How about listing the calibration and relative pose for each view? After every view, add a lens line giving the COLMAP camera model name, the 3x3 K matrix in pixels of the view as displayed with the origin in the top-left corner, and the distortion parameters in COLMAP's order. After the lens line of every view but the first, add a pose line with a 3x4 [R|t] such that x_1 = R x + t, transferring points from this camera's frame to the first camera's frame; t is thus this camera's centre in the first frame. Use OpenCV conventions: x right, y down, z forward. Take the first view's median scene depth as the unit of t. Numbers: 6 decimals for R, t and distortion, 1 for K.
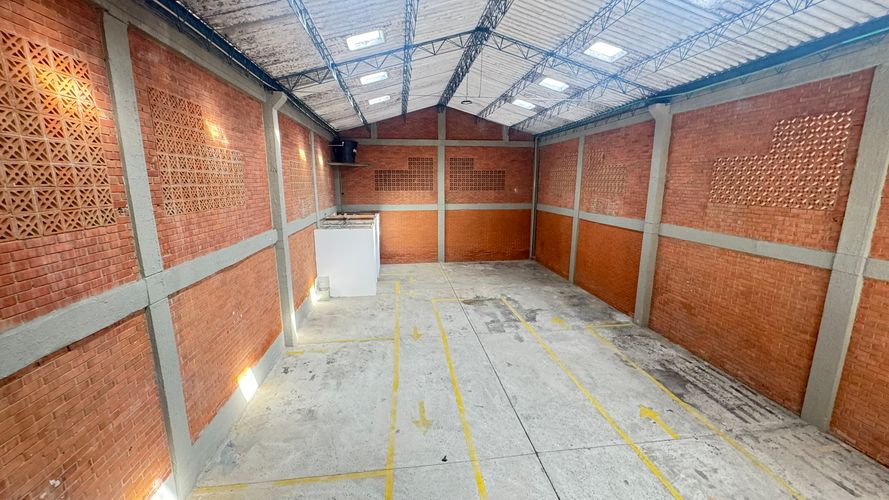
lens RADIAL K [[353.5, 0, 444.8], [0, 353.5, 250.1], [0, 0, 1]] dist [-0.003125, 0.000163]
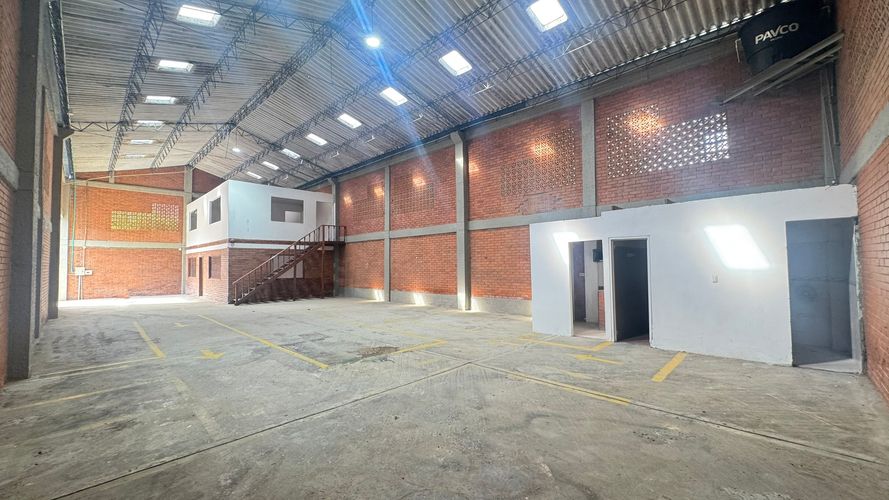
lens RADIAL K [[353.5, 0, 444.8], [0, 353.5, 250.1], [0, 0, 1]] dist [-0.003125, 0.000163]
pose [[-0.782979, -0.015509, -0.621855, 0.294915], [-0.108899, 0.987668, 0.112483, -0.063157], [0.612442, 0.155791, -0.775012, 1.278923]]
